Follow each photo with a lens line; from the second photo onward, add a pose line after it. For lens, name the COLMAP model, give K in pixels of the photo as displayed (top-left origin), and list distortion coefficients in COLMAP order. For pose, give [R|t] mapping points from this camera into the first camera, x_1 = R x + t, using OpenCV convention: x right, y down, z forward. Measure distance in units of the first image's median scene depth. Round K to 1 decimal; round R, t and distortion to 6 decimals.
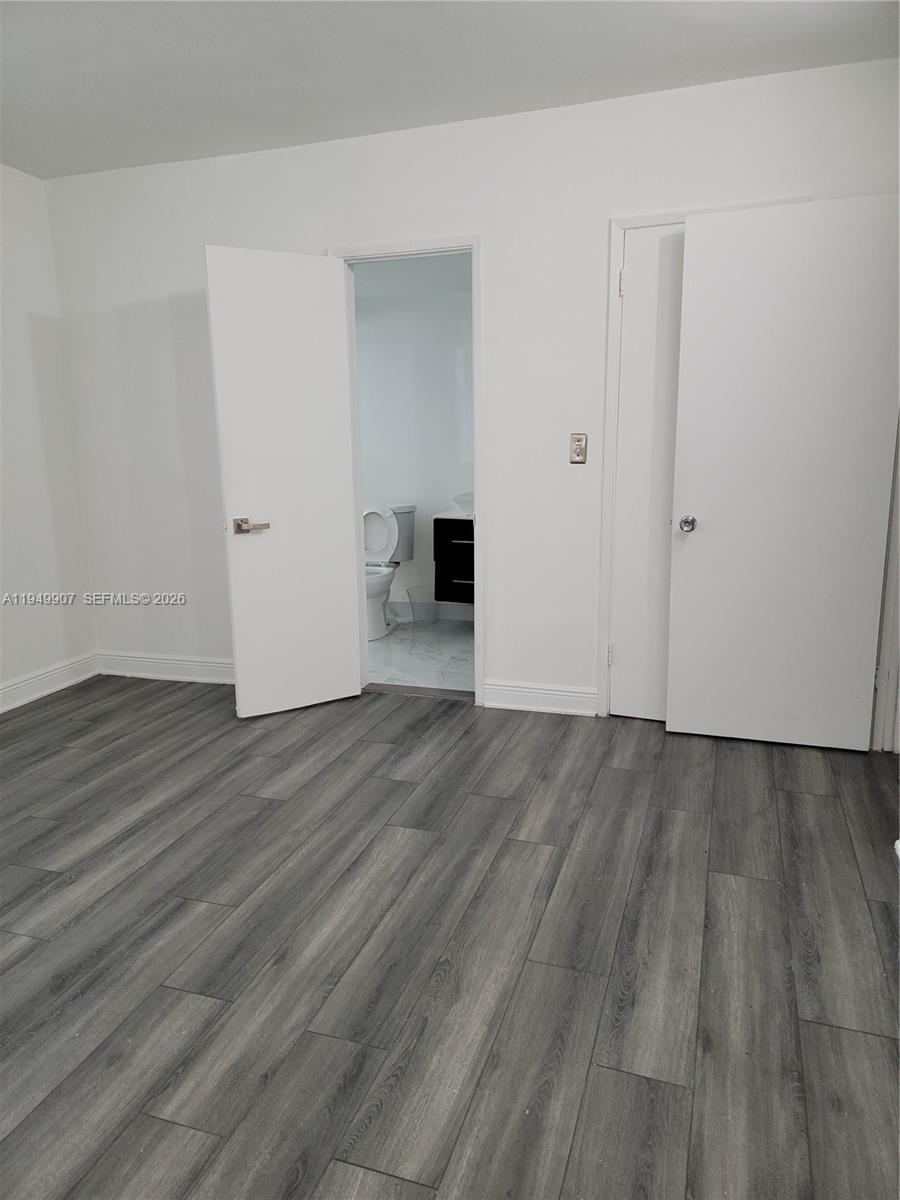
lens RADIAL K [[840.7, 0, 453.5], [0, 840.7, 595.0], [0, 0, 1]] dist [0.091168, -0.081678]
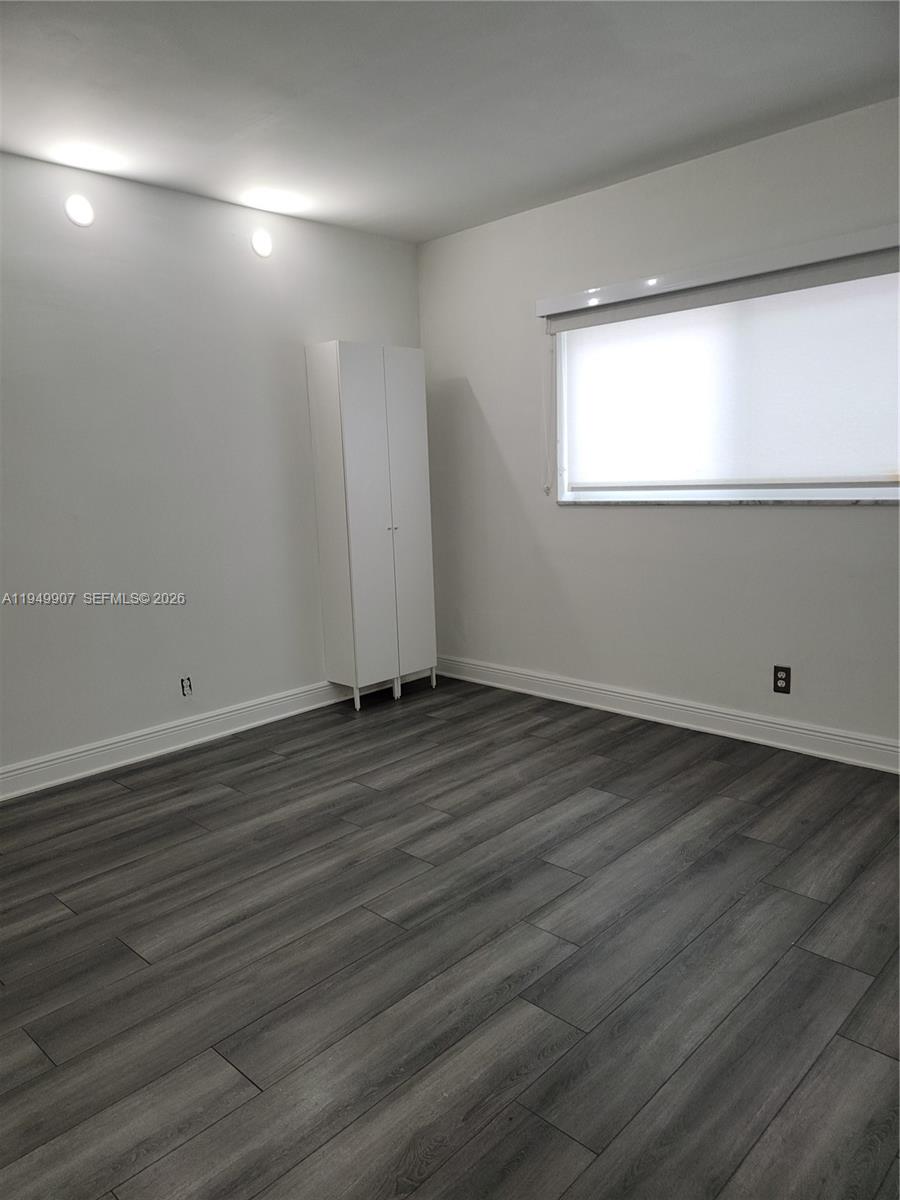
lens RADIAL K [[809.0, 0, 450.0], [0, 809.0, 600.0], [0, 0, 1]] dist [0.090107, -0.074016]
pose [[-0.912144, -0.016749, 0.409528, -0.689387], [0.131220, 0.934642, 0.330492, -0.287359], [-0.388298, 0.355195, -0.850330, 1.513322]]
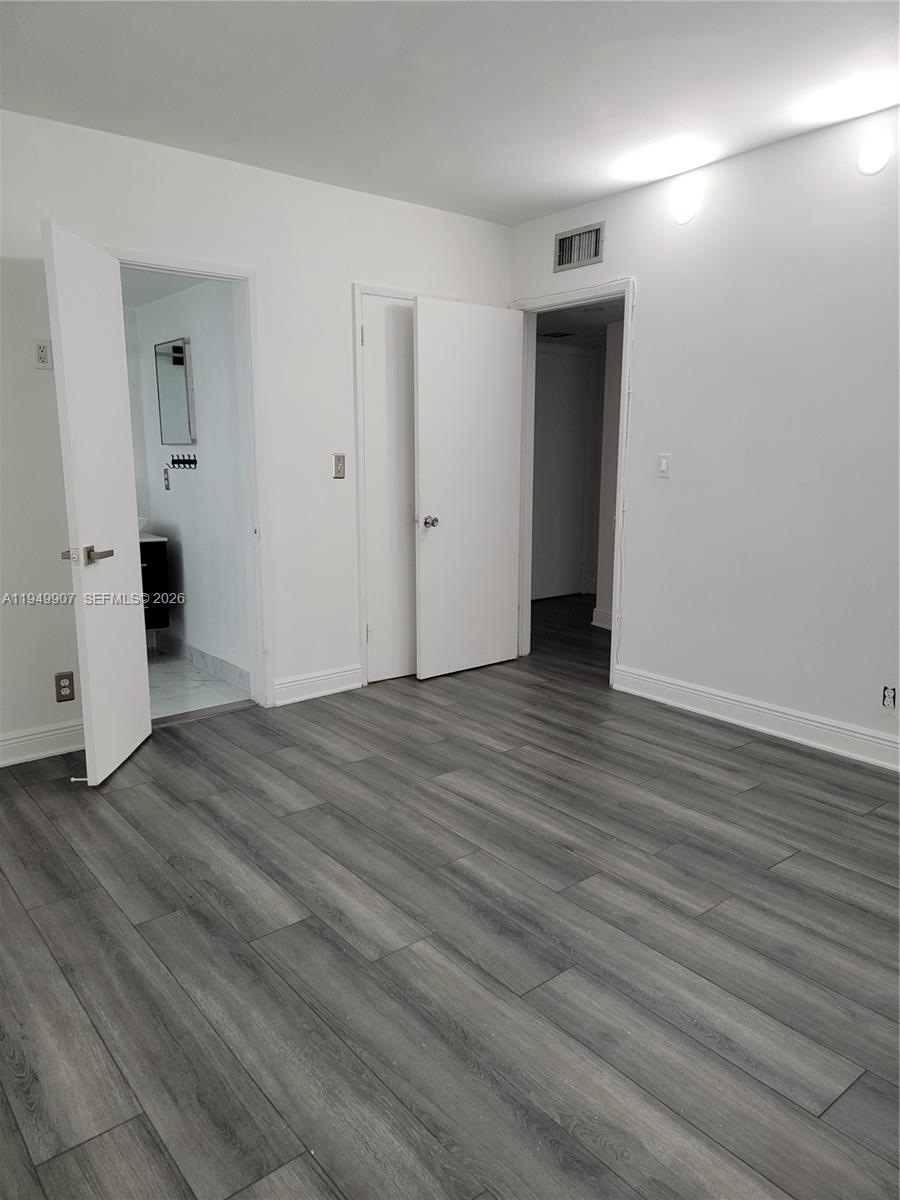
lens RADIAL K [[840.7, 0, 453.5], [0, 840.7, 595.0], [0, 0, 1]] dist [0.091168, -0.081678]
pose [[0.514264, -0.129732, 0.847763, -1.081868], [0.158762, 0.985809, 0.054550, -0.042338], [-0.842809, 0.106539, 0.527562, 0.340153]]
